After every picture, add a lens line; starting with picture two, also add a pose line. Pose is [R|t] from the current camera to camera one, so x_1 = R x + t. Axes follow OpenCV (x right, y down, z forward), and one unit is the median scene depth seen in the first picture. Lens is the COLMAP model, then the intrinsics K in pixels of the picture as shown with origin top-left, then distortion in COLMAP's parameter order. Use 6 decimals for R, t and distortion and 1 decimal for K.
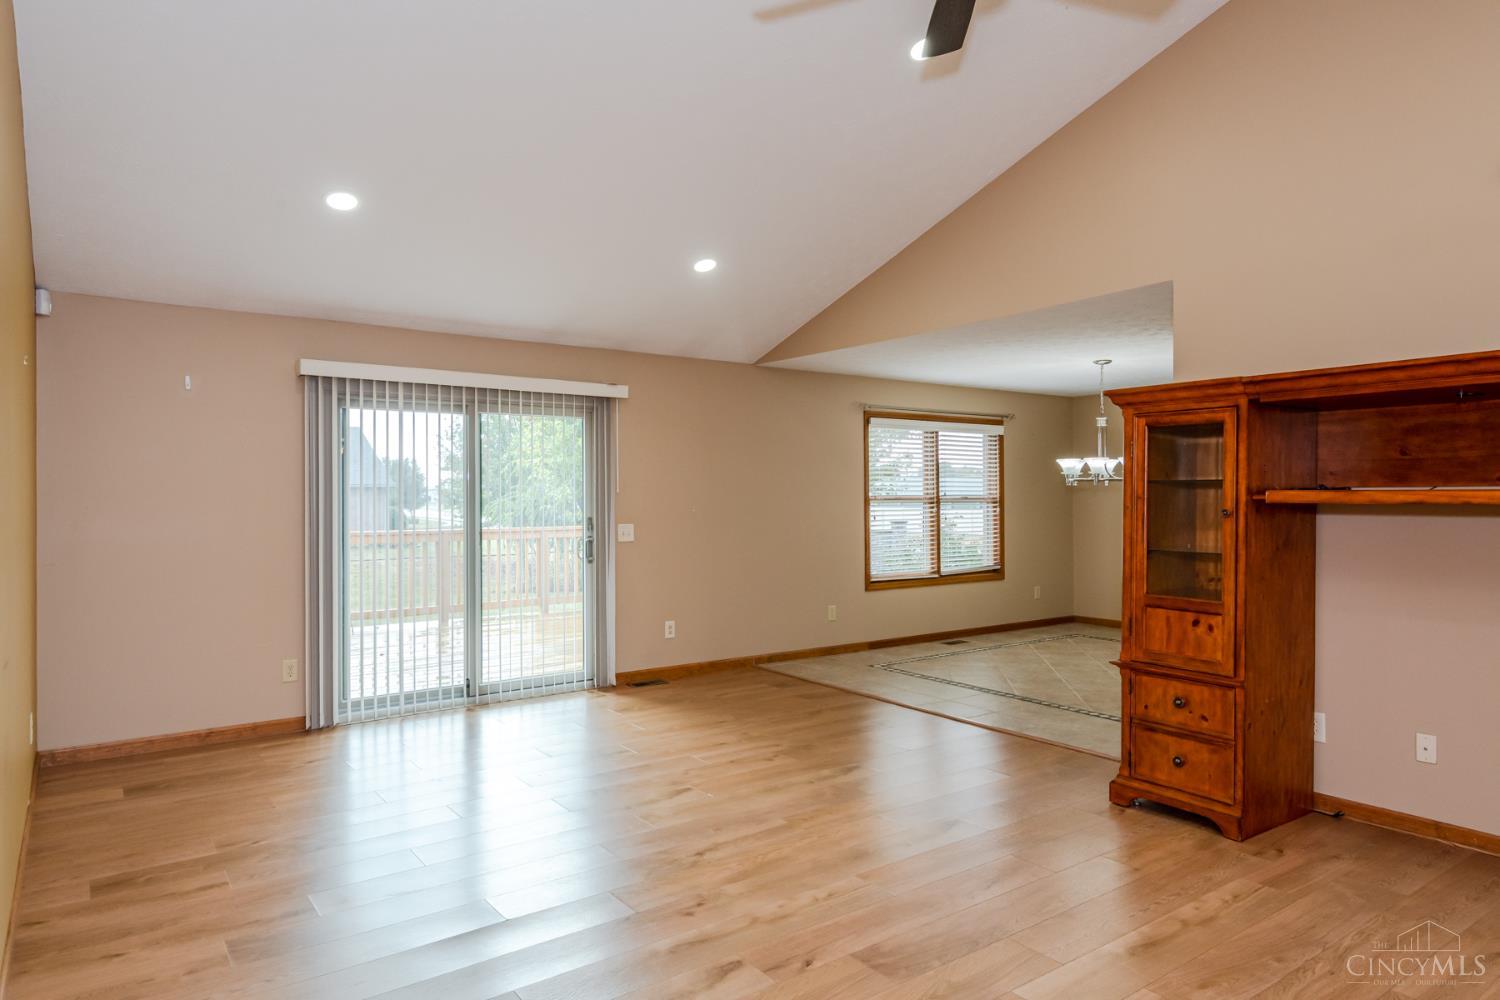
lens RADIAL K [[947.9, 0, 746.2], [0, 947.9, 507.8], [0, 0, 1]] dist [0.032653, 0.000352]
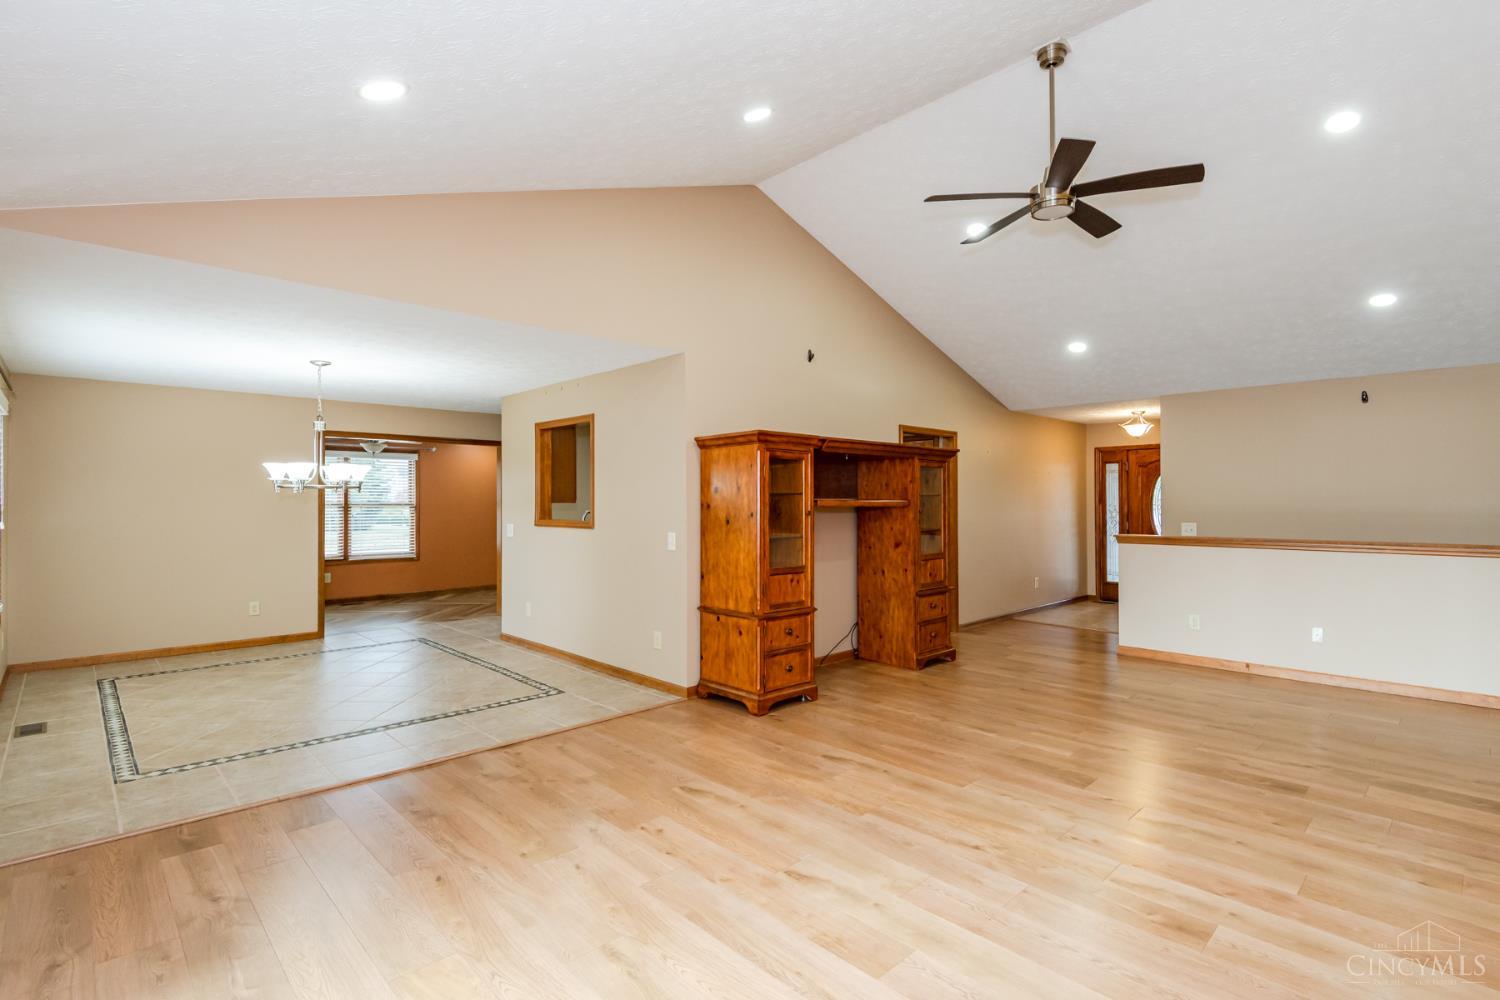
lens RADIAL K [[709.3, 0, 742.9], [0, 709.3, 491.9], [0, 0, 1]] dist [-0.000179, -0.002532]
pose [[-0.142923, 0.017616, 0.989577, -0.769885], [0.015323, 0.999761, -0.015585, -0.014294], [-0.989615, 0.012936, -0.143159, 1.335728]]
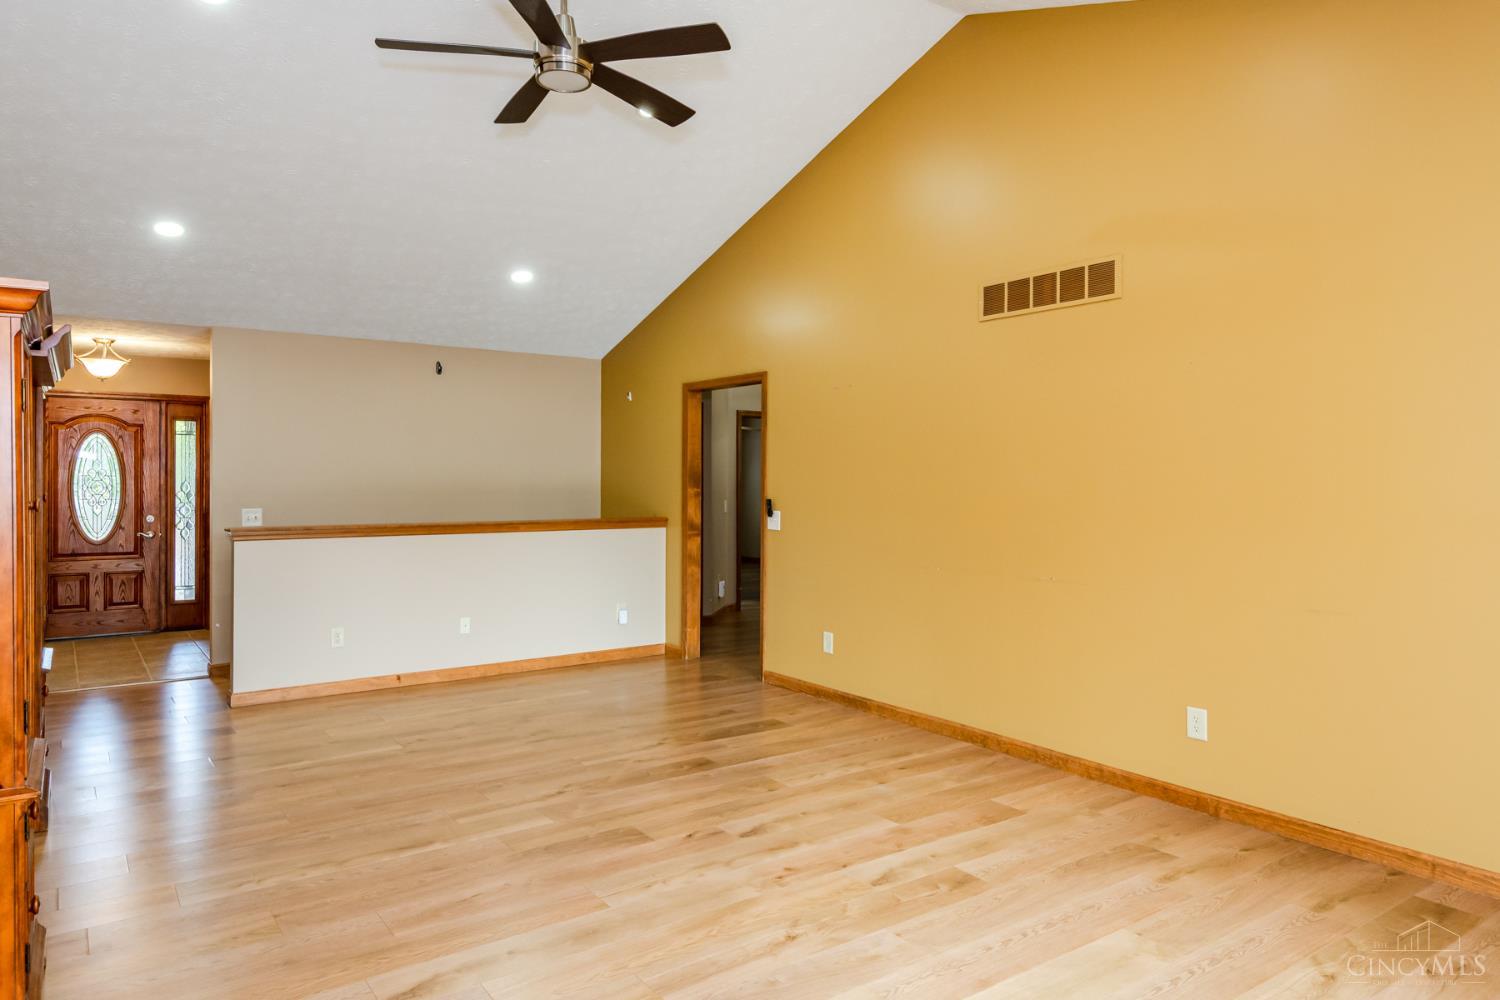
lens RADIAL K [[947.9, 0, 753.8], [0, 947.9, 475.4], [0, 0, 1]] dist [0.032653, 0.000352]
pose [[-0.999998, 0.002110, 0.000067, -0.018558], [0.002110, 0.999961, 0.008609, -0.021349], [-0.000049, 0.008609, -0.999963, 1.751588]]
